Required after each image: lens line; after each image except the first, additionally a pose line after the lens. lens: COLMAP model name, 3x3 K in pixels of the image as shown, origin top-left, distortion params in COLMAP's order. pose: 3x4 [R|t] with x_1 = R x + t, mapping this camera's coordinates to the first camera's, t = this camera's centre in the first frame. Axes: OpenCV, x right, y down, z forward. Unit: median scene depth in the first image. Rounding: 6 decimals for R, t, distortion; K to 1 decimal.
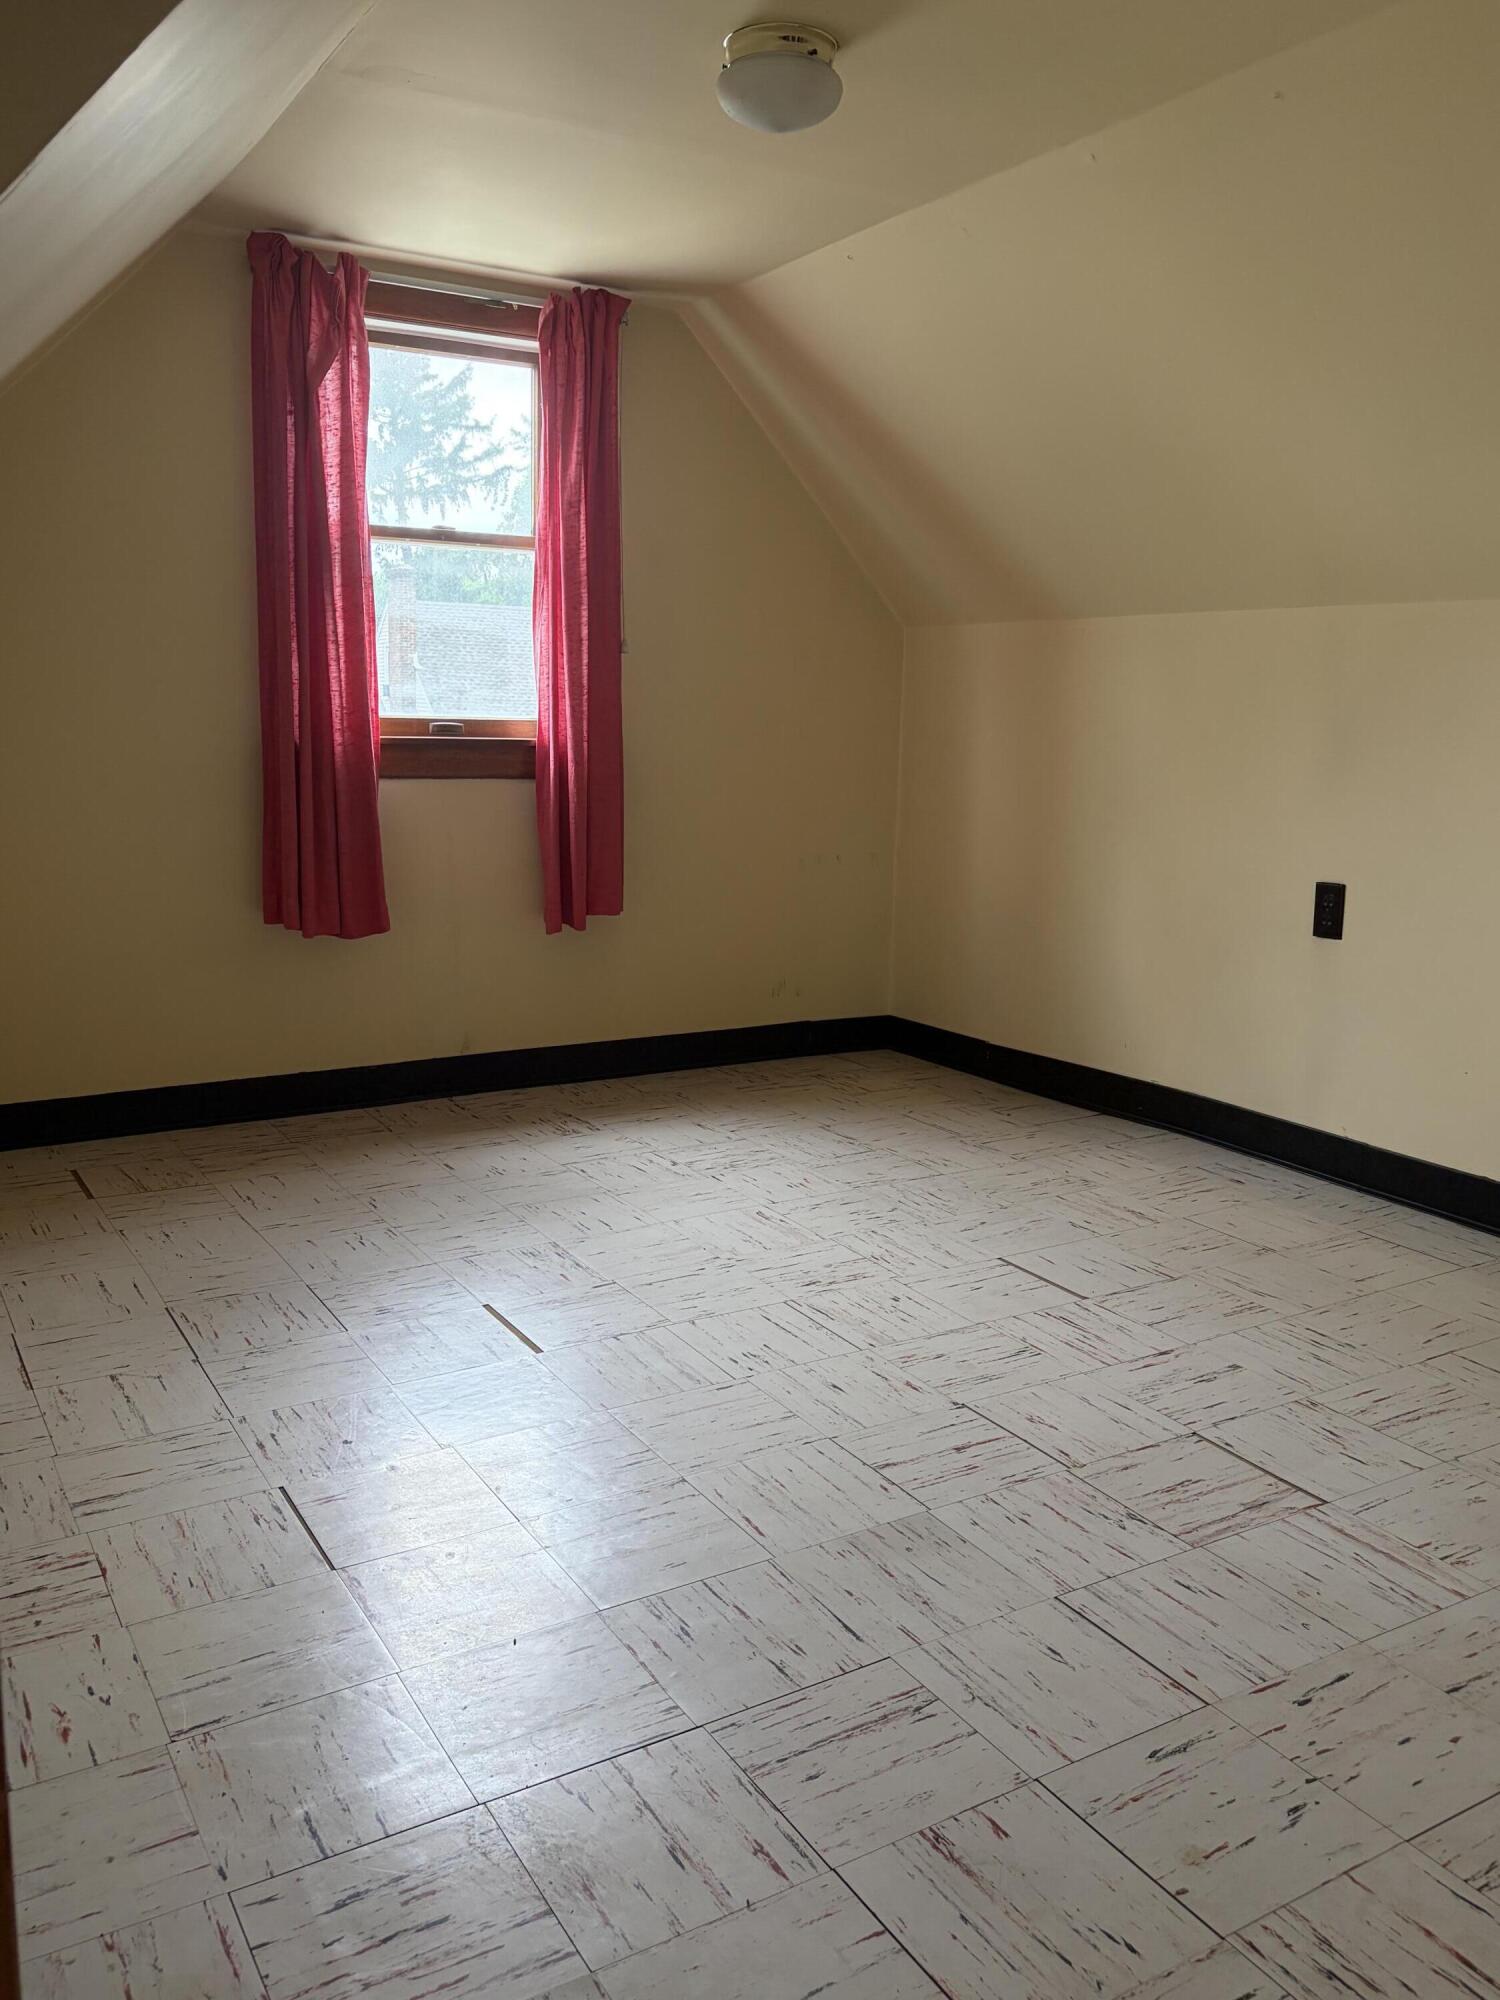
lens RADIAL K [[1605.6, 0, 752.2], [0, 1605.6, 994.9], [0, 0, 1]] dist [-0.005390, -0.008998]
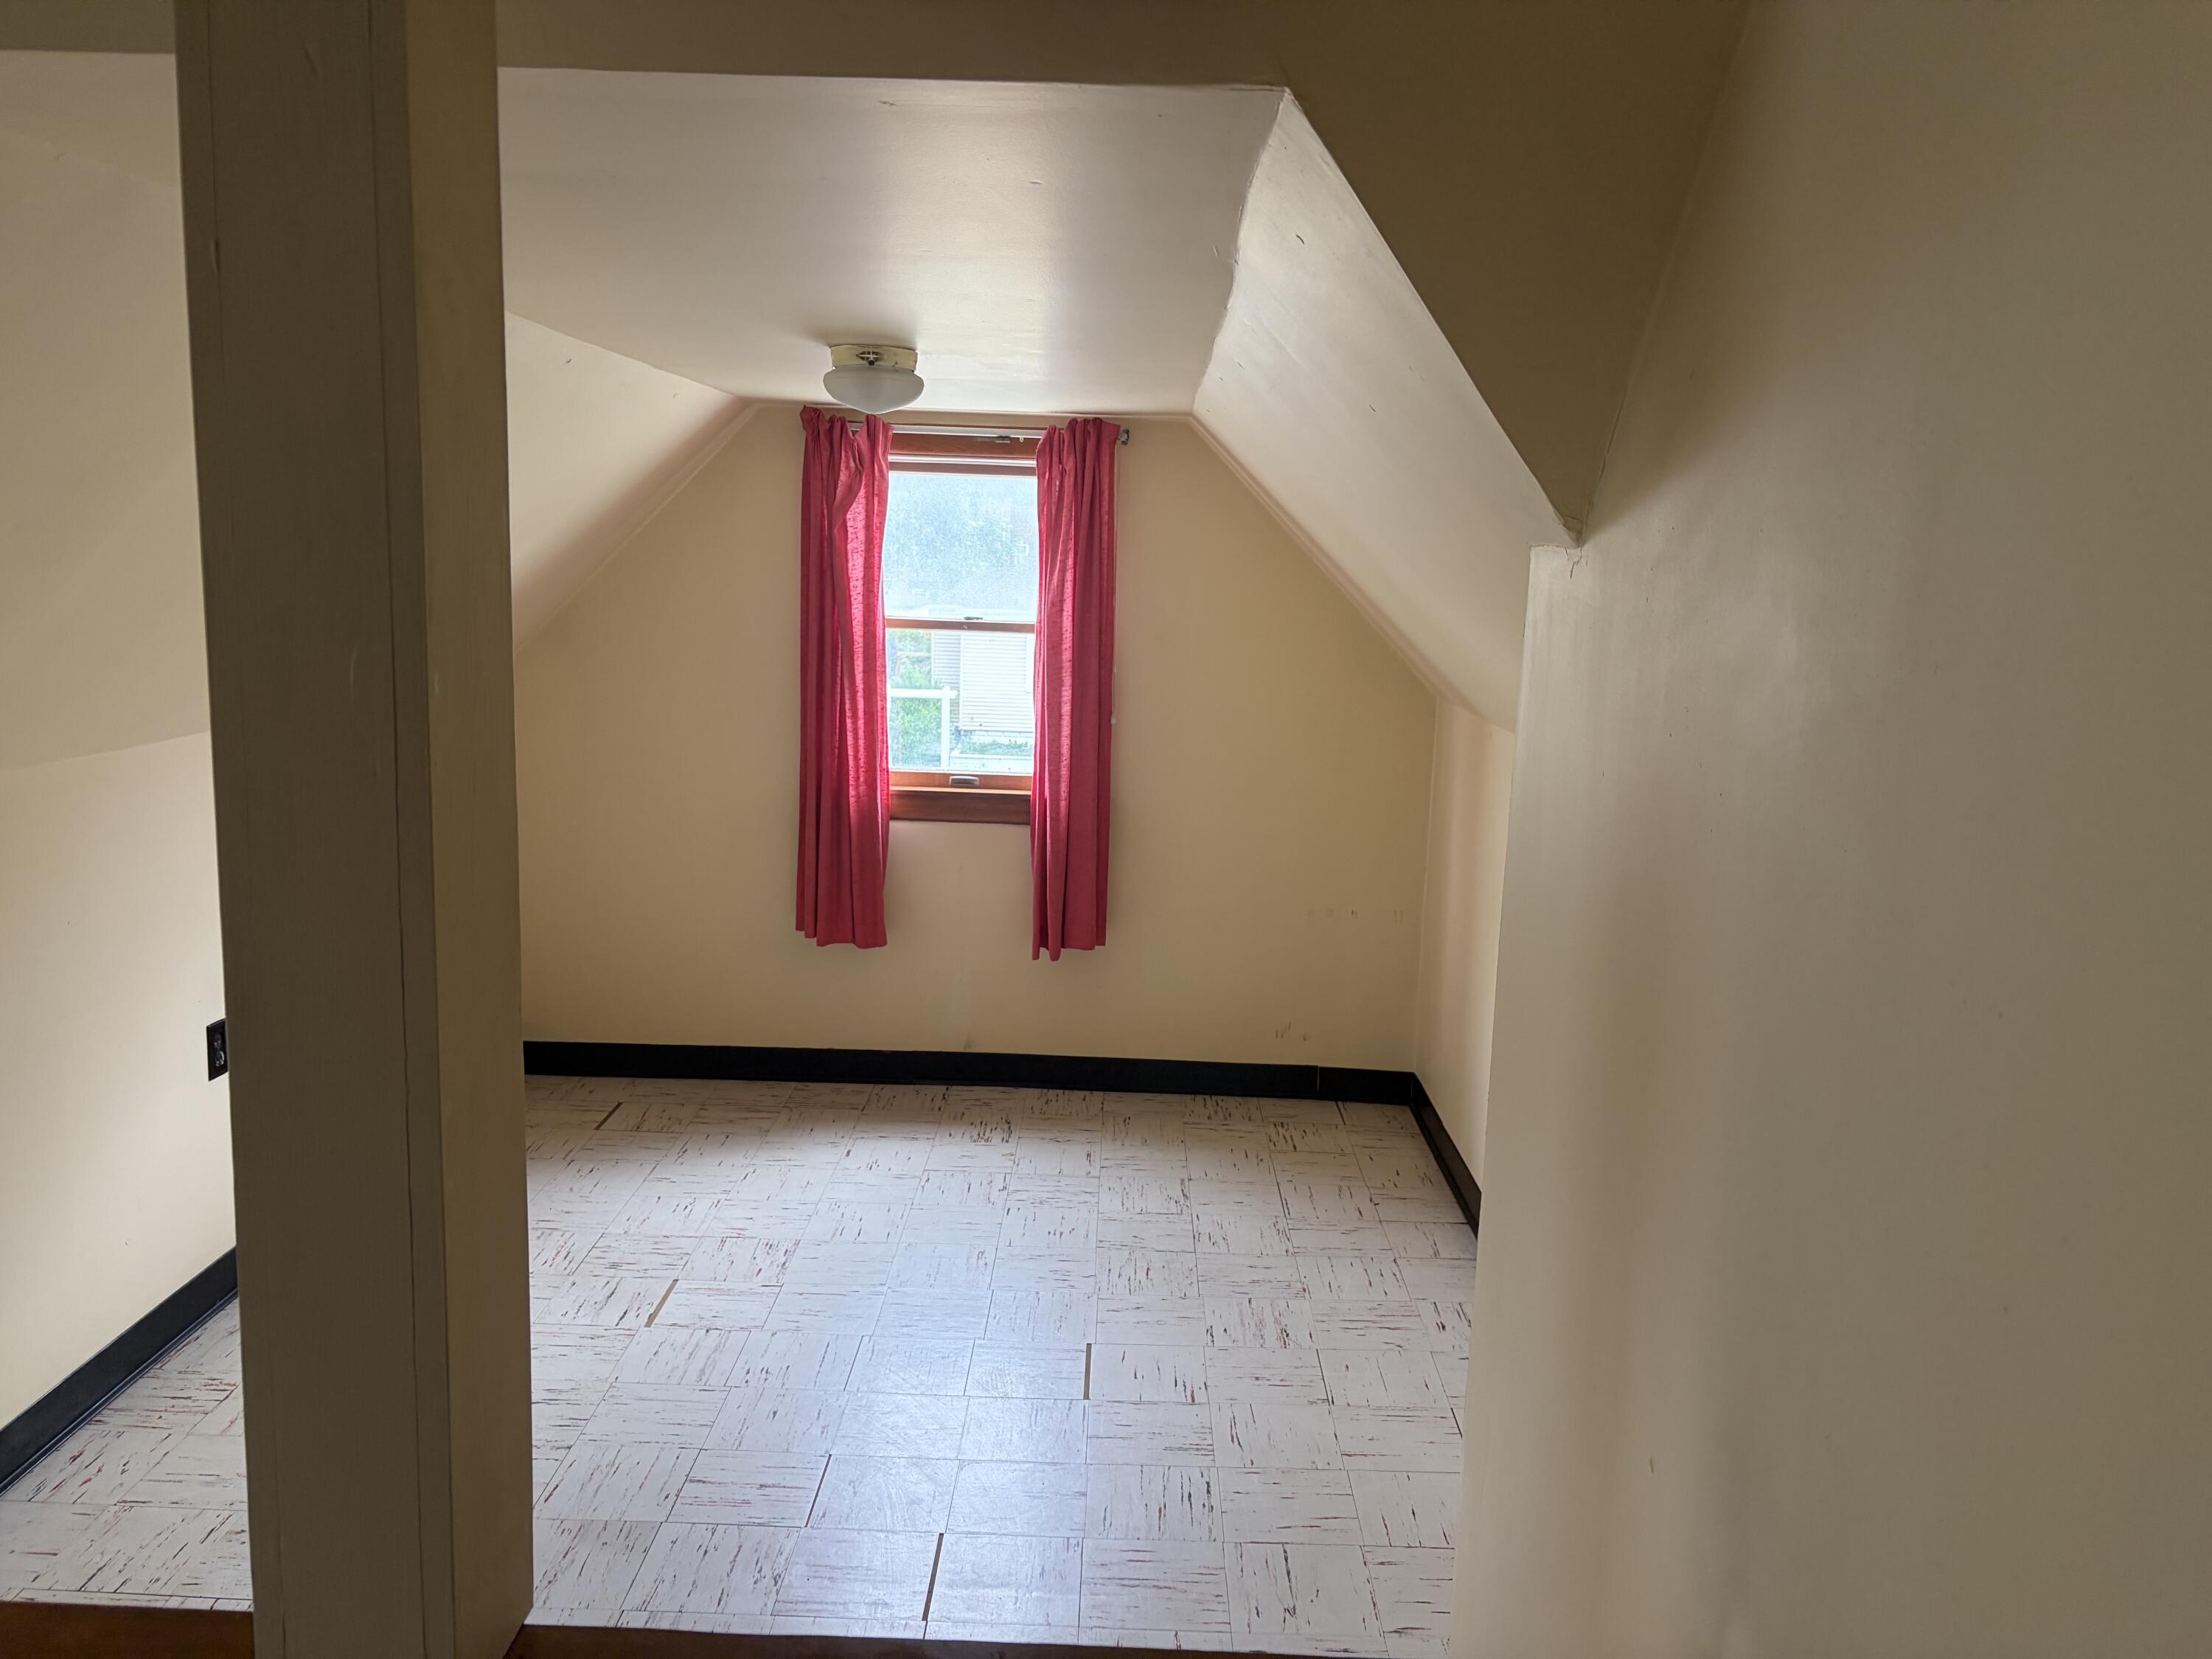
lens RADIAL K [[1671.8, 0, 1105.9], [0, 1671.8, 833.4], [0, 0, 1]] dist [0.032770, -0.030618]
pose [[0.844012, 0.101120, -0.526706, 0.583979], [-0.109954, 0.993829, 0.014606, -0.162615], [0.524932, 0.045586, 0.849922, -0.008155]]
